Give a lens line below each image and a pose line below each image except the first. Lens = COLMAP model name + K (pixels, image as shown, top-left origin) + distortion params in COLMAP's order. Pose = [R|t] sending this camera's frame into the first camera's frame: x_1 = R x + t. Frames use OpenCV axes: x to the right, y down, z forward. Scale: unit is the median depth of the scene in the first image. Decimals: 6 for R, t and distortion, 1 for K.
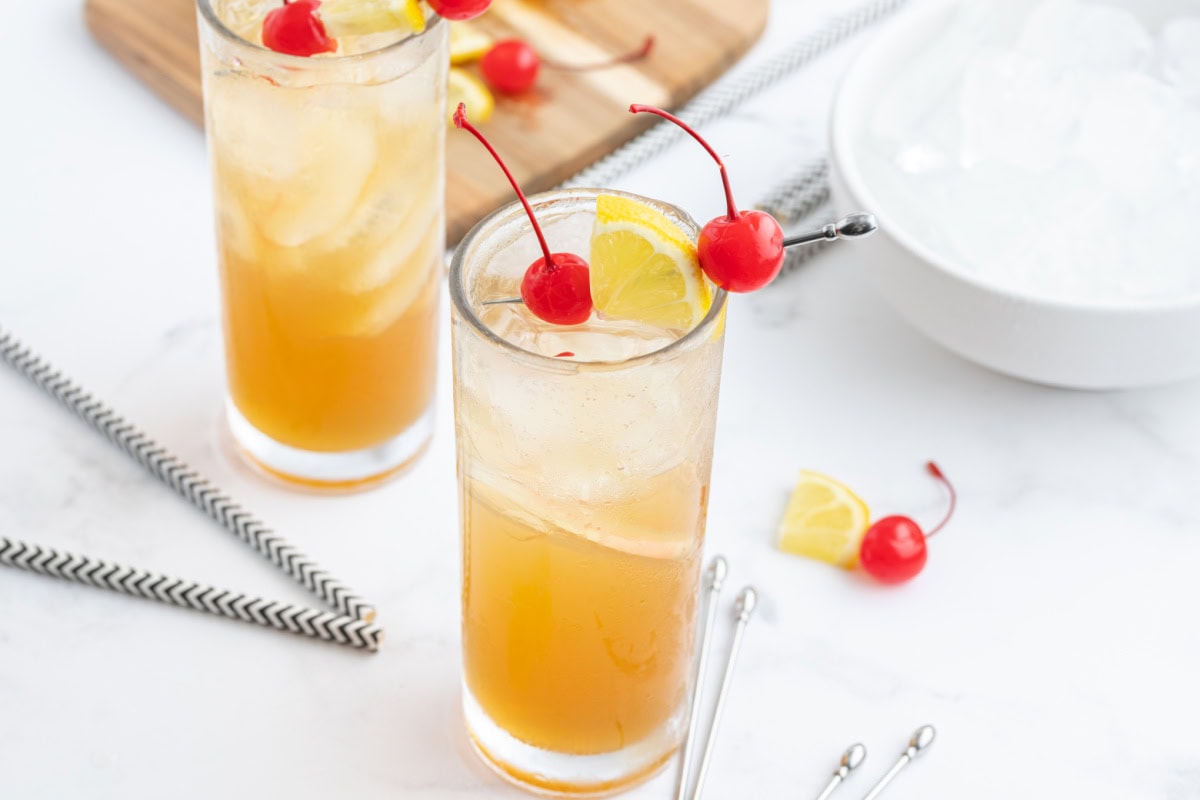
lens RADIAL K [[3515.8, 0, 600.0], [0, 3515.8, 400.0], [0, 0, 1]] dist [0.022836, 0.201455]
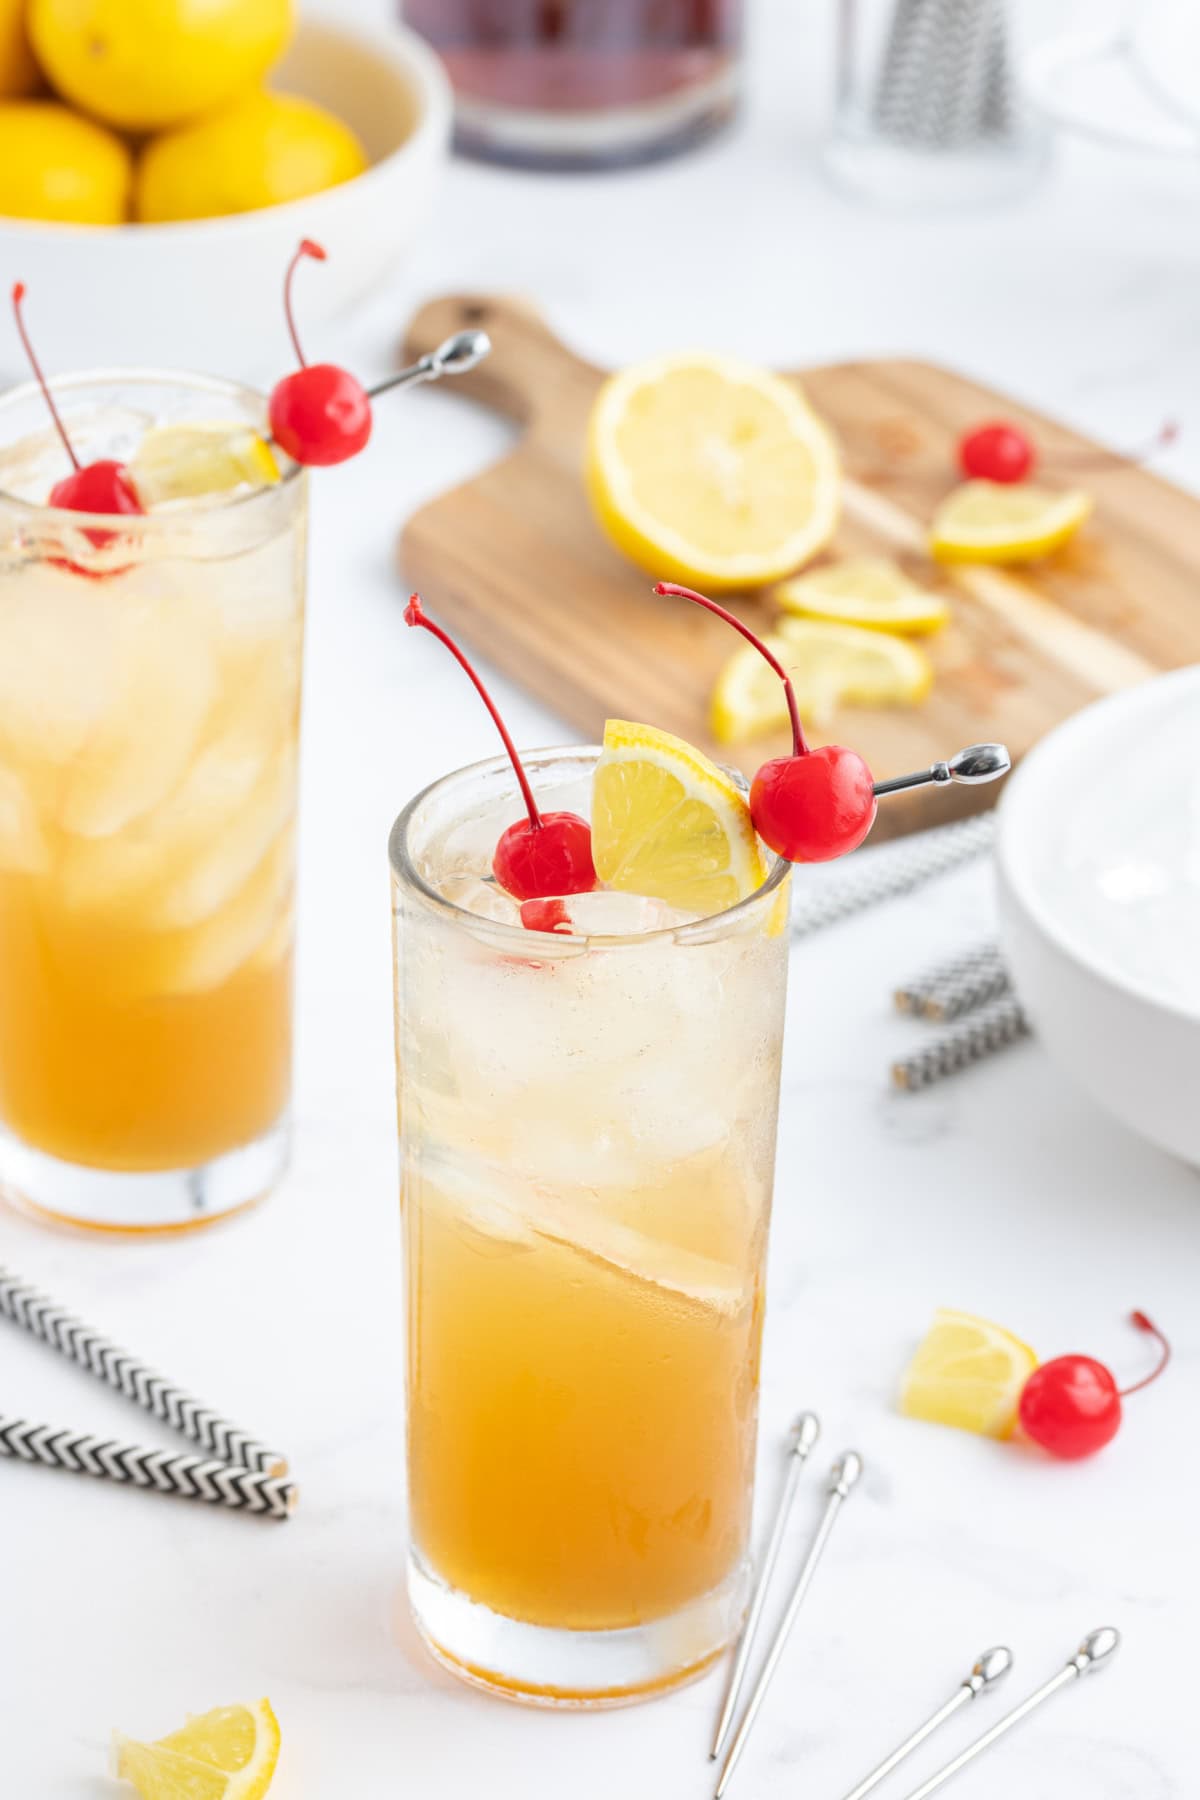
lens RADIAL K [[5714.1, 0, 600.0], [0, 5714.1, 900.0], [0, 0, 1]] dist [-0.022799, -1.326551]
pose [[0.998583, 0.019729, -0.049420, 0.053979], [-0.030516, 0.973153, -0.228126, 0.231909], [0.043592, 0.229311, 0.972376, -0.086731]]
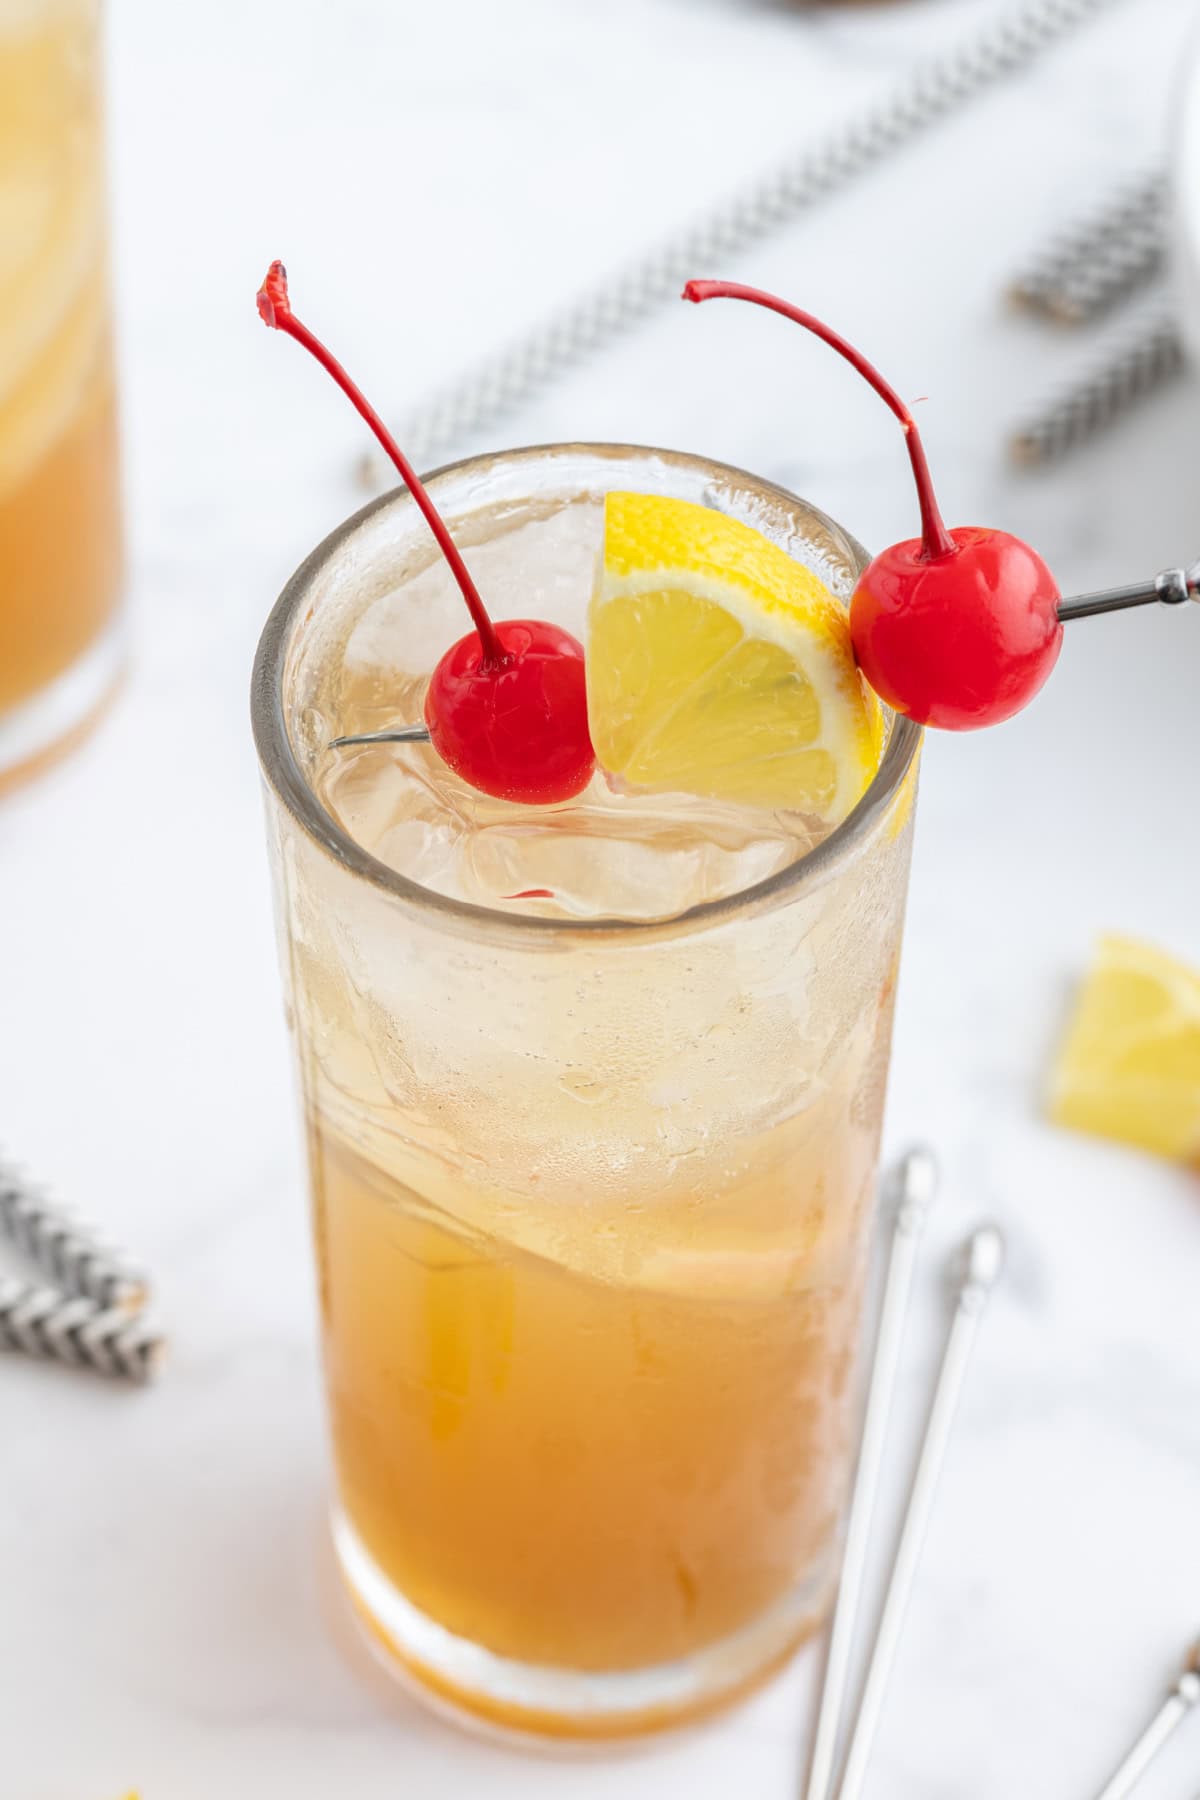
lens RADIAL K [[5714.1, 0, 600.0], [0, 5714.1, 900.0], [0, 0, 1]] dist [-0.022799, -1.326551]
pose [[0.999449, 0.002374, -0.033102, 0.020586], [0.002192, 0.990541, 0.137201, -0.102330], [0.033114, -0.137198, 0.989990, 0.330043]]
